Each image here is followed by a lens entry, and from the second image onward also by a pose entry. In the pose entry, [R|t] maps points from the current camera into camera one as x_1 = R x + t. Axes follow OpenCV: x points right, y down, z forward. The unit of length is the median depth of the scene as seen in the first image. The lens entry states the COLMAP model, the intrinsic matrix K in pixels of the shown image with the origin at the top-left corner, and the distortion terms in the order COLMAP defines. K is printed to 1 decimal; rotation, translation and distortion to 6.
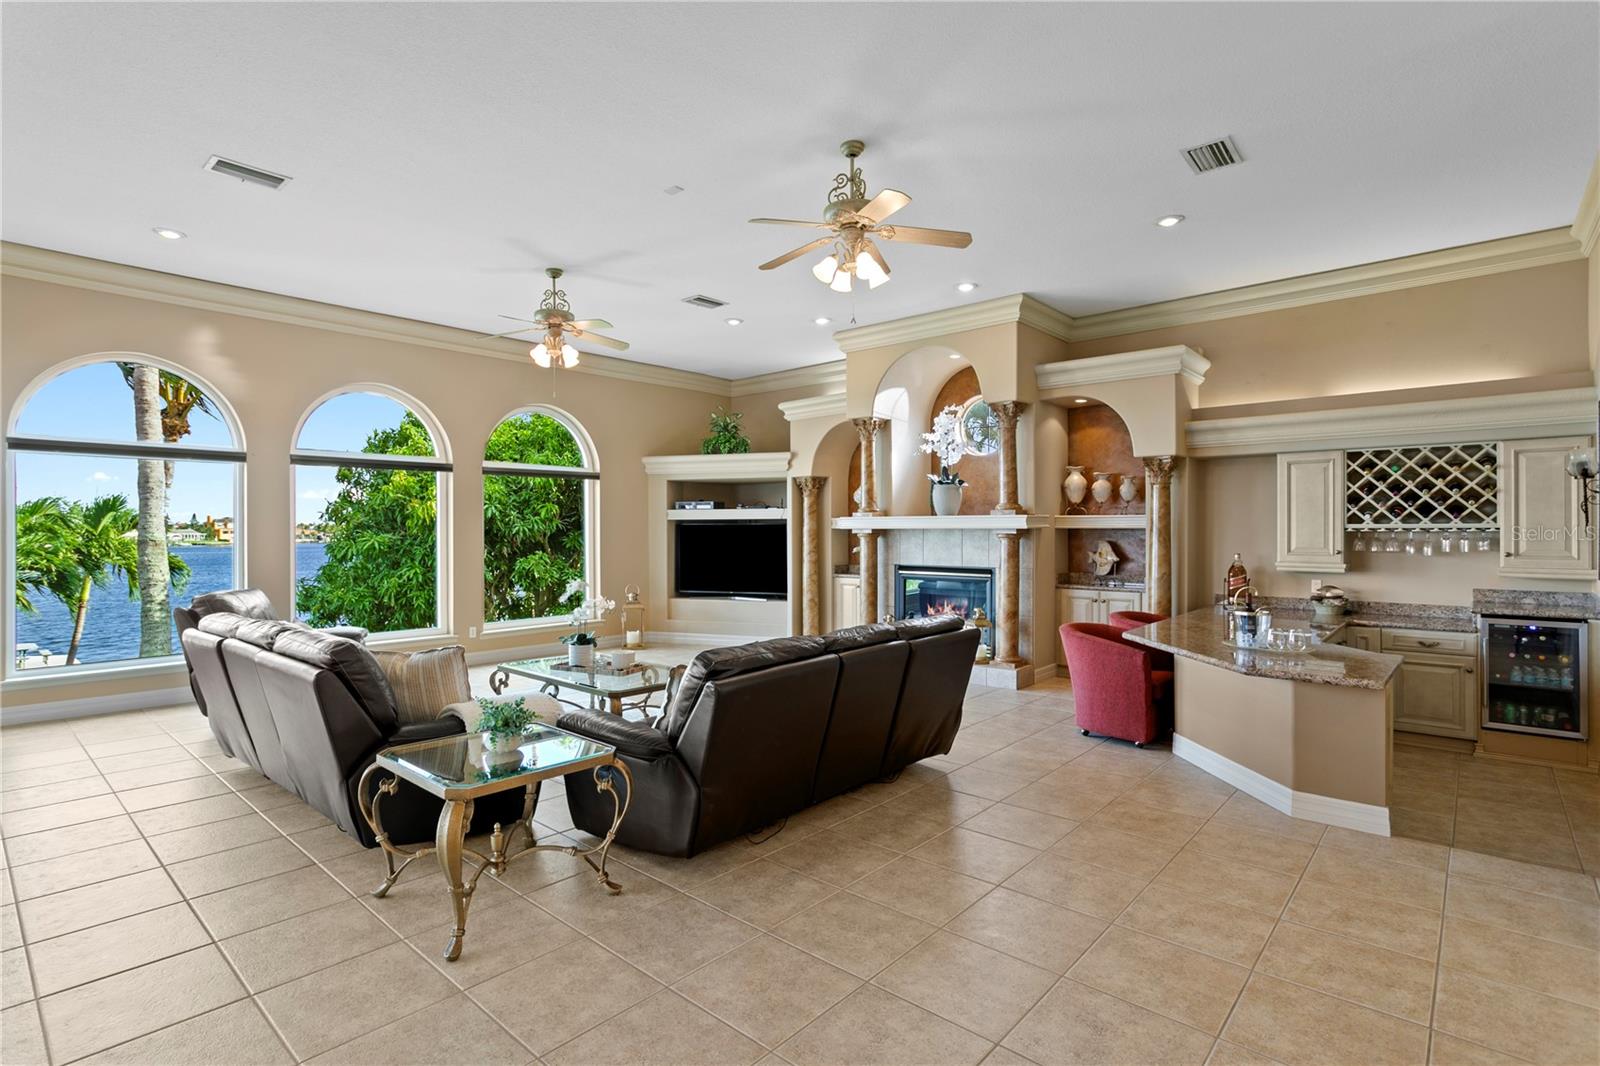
lens RADIAL K [[776.3, 0, 800.0], [0, 776.3, 533.0], [0, 0, 1]] dist [-0.001625, -0.000052]
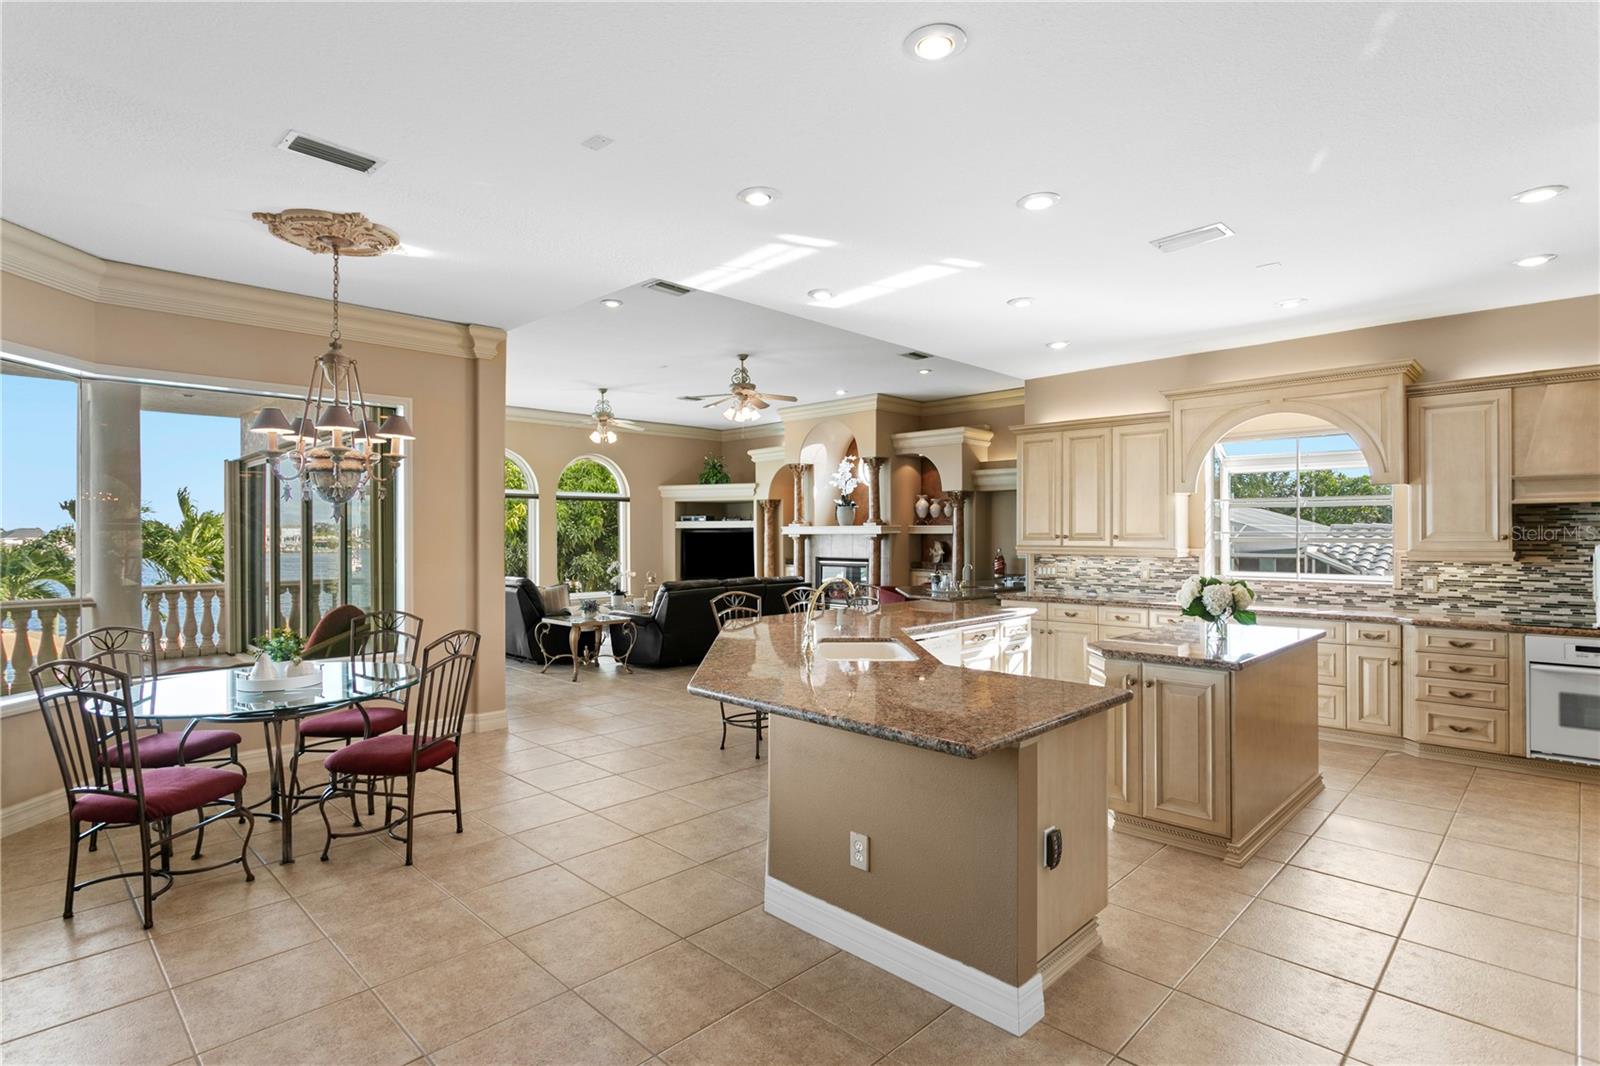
lens RADIAL K [[798.0, 0, 800.0], [0, 798.0, 533.0], [0, 0, 1]] dist [0.000425, -0.000012]
pose [[0.998769, -0.001371, -0.049582, 0.178552], [0.000935, 0.999961, -0.008797, 0.006798], [0.049592, 0.008740, 0.998731, -0.636455]]
